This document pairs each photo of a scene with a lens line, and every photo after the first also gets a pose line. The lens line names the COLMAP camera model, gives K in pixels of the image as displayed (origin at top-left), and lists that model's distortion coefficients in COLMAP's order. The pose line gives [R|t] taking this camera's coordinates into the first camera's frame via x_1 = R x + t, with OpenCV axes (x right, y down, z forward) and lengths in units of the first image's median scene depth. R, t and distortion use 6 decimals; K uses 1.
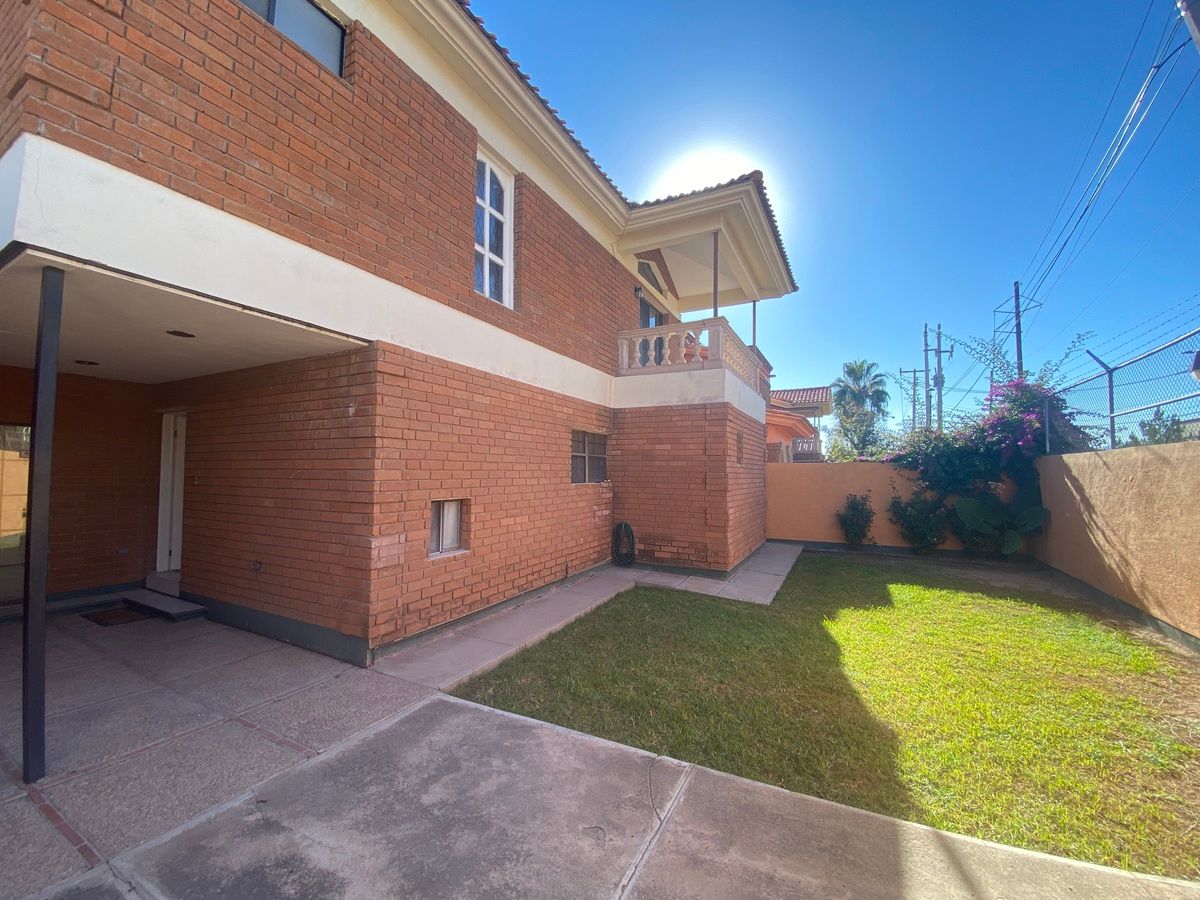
lens RADIAL K [[488.5, 0, 595.6], [0, 488.5, 450.4], [0, 0, 1]] dist [0.049237, -0.033975]
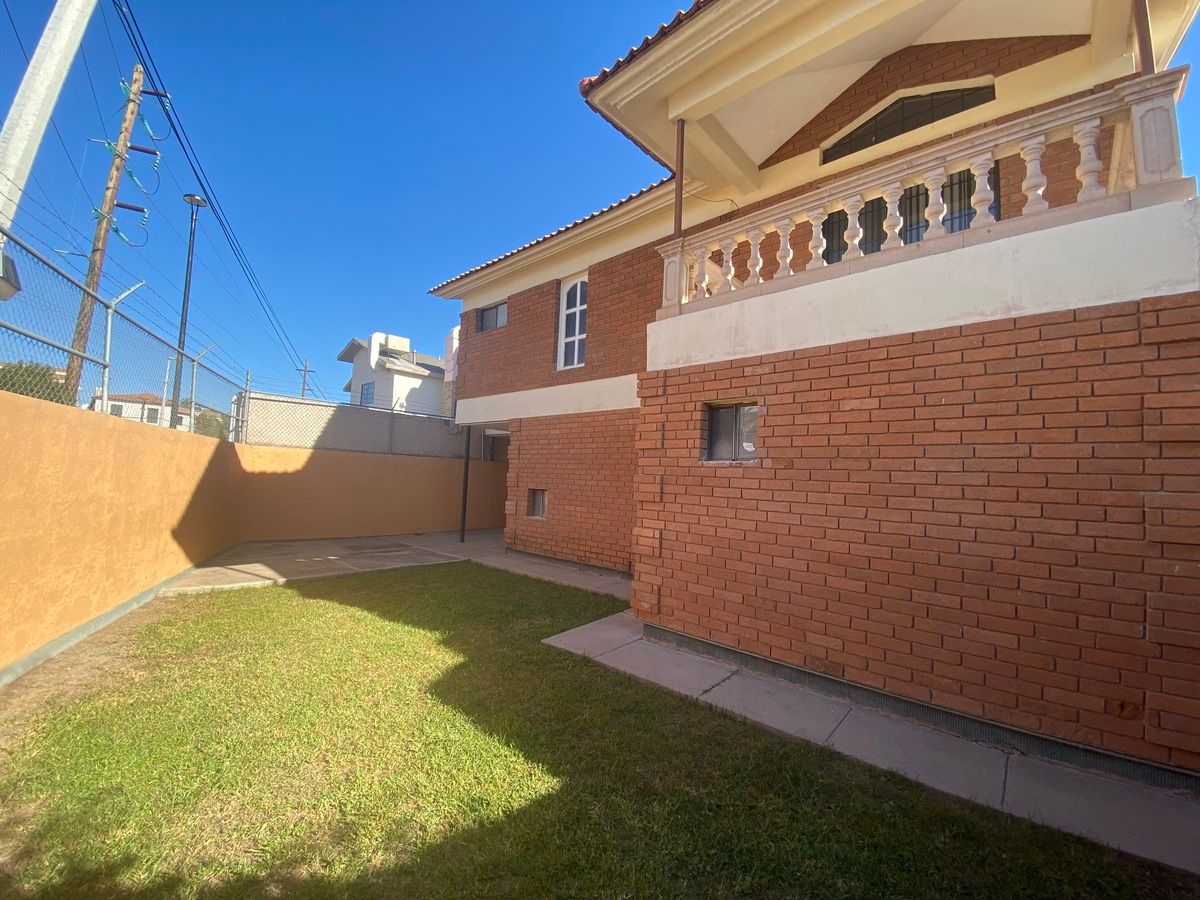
lens RADIAL K [[488.5, 0, 595.6], [0, 488.5, 450.4], [0, 0, 1]] dist [0.049237, -0.033975]
pose [[-0.264537, -0.081345, -0.960939, 1.240659], [-0.003904, 0.996518, -0.083282, 0.091903], [0.964368, -0.018280, -0.263933, 1.456410]]
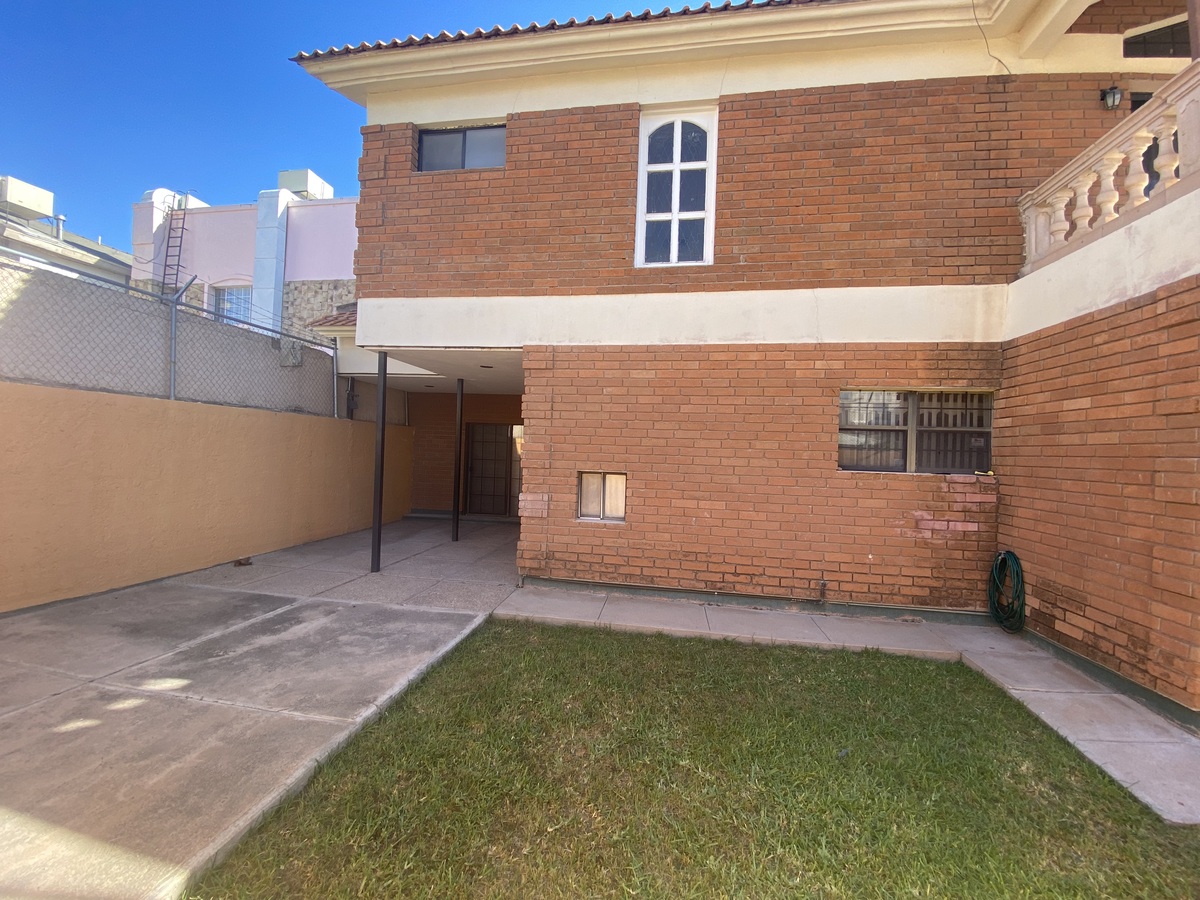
lens RADIAL K [[488.5, 0, 595.6], [0, 488.5, 450.4], [0, 0, 1]] dist [0.049237, -0.033975]
pose [[0.298455, -0.004558, -0.954413, 0.626365], [0.010357, 0.999945, -0.001537, 0.046078], [0.954367, -0.009426, 0.298486, 0.566436]]
